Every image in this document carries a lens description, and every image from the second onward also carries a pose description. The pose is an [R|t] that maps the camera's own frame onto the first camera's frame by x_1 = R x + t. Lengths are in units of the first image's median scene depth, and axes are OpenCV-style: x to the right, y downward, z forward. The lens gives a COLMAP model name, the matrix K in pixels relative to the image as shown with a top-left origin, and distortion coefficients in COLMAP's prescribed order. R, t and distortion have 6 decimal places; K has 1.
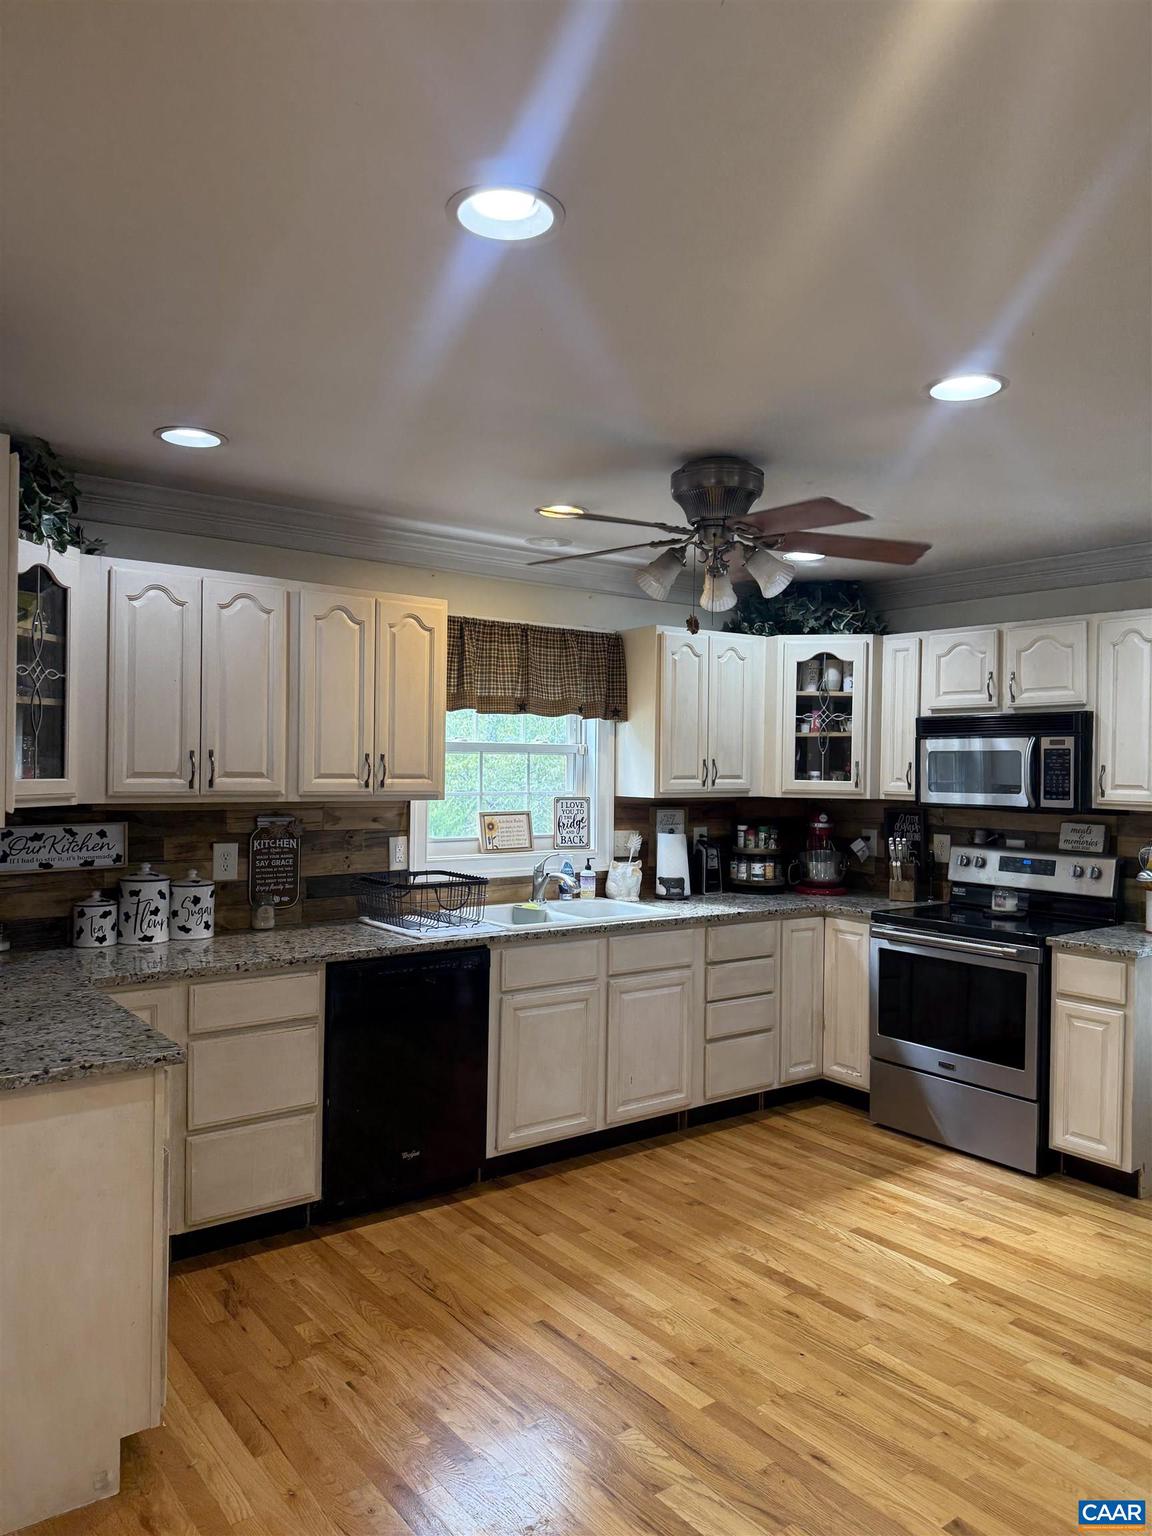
lens RADIAL K [[1078.1, 0, 576.0], [0, 1078.1, 768.0], [0, 0, 1]] dist [0.143742, -0.246587]
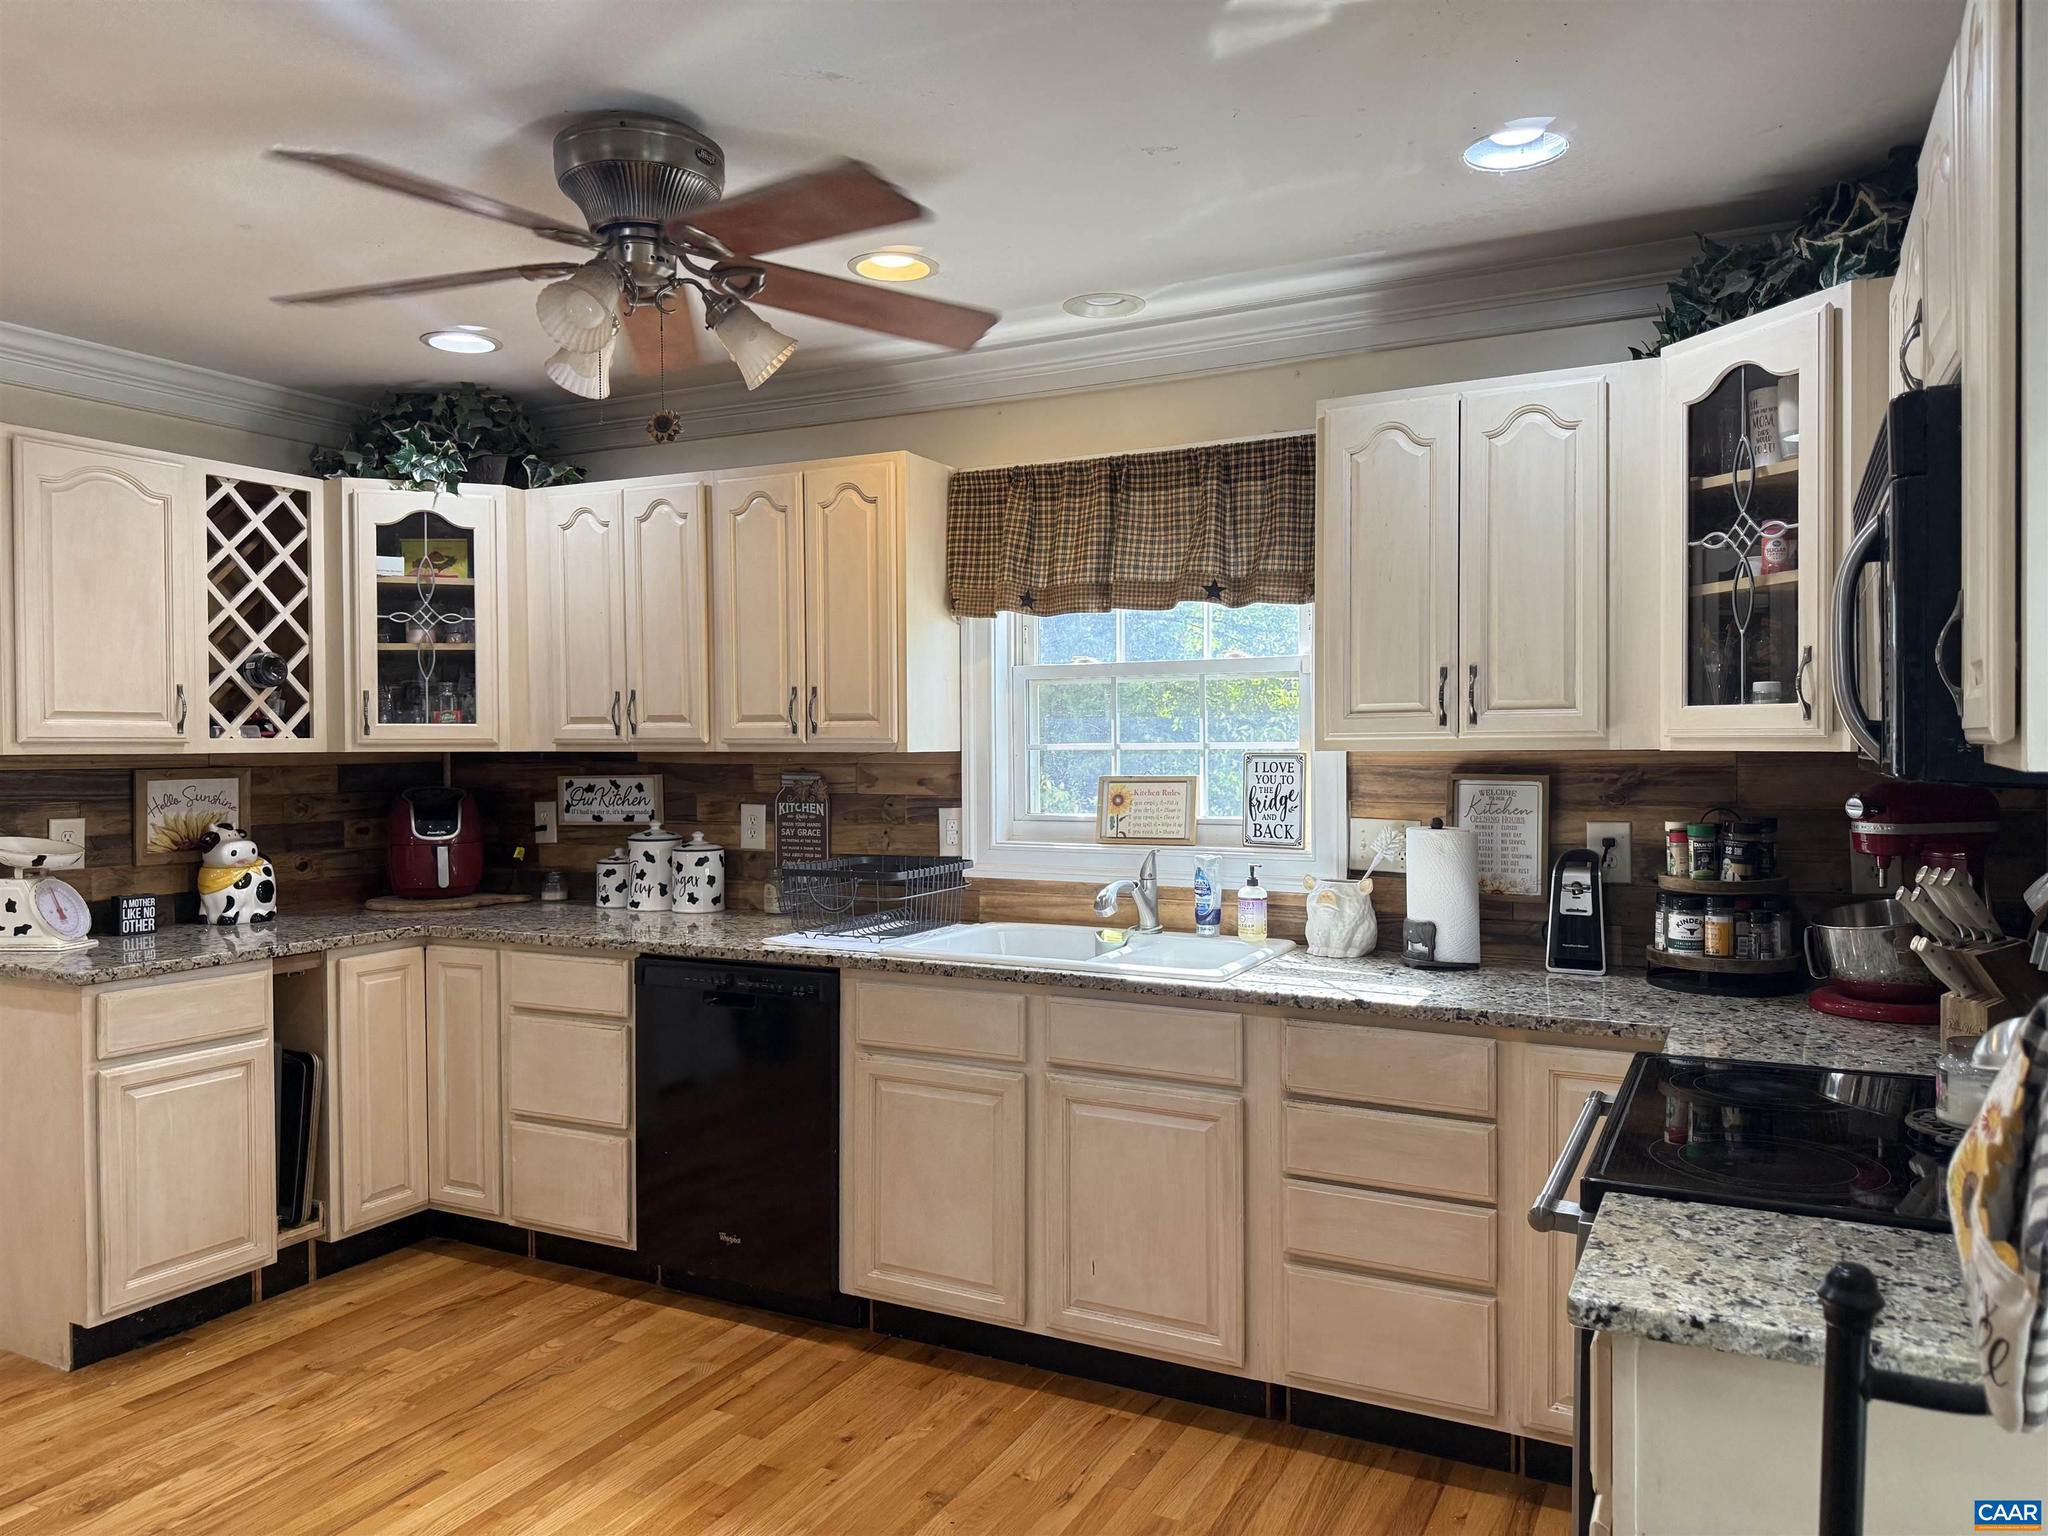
lens RADIAL K [[1437.5, 0, 1024.0], [0, 1437.5, 768.0], [0, 0, 1]] dist [0.143742, -0.246587]
pose [[0.430782, 0.001138, -0.902456, 0.729874], [0.007816, 0.999957, 0.004992, 0.036605], [0.902422, -0.009204, 0.430754, 0.697088]]
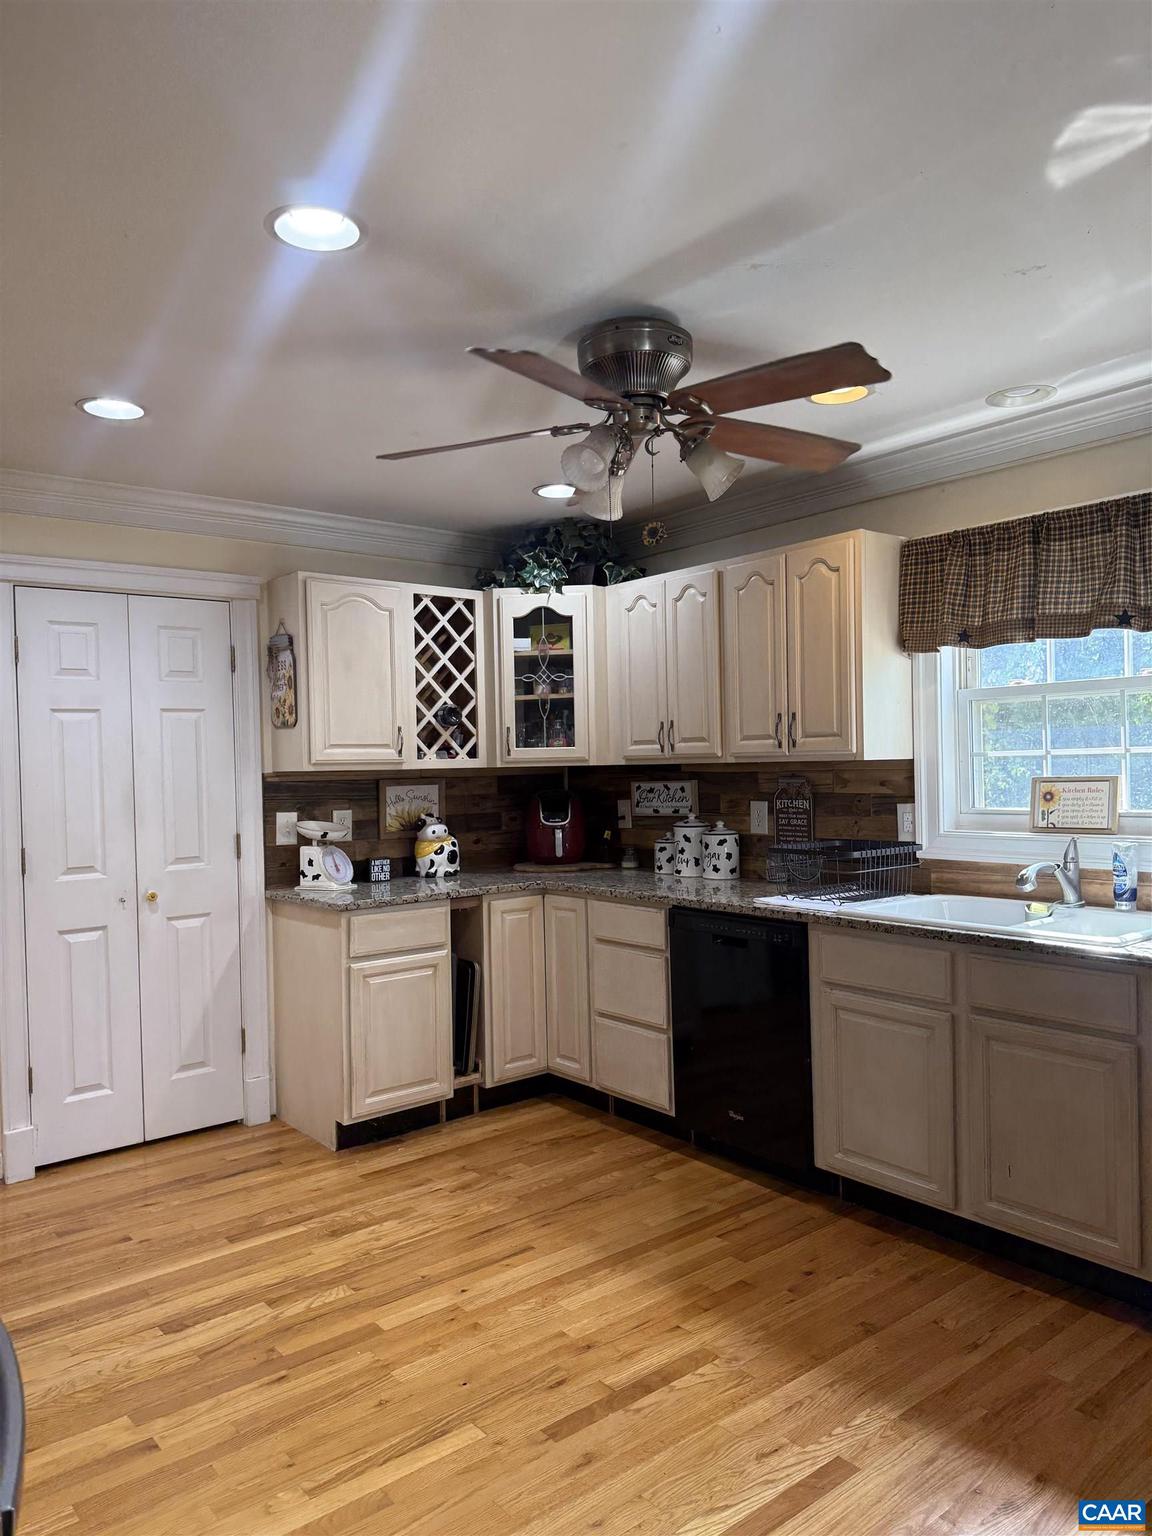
lens RADIAL K [[1078.1, 0, 576.0], [0, 1078.1, 768.0], [0, 0, 1]] dist [0.143742, -0.246587]
pose [[0.031225, -0.012156, -0.999438, 0.763409], [0.019504, 0.999743, -0.011551, 0.042895], [0.999322, -0.019132, 0.031454, 0.758026]]
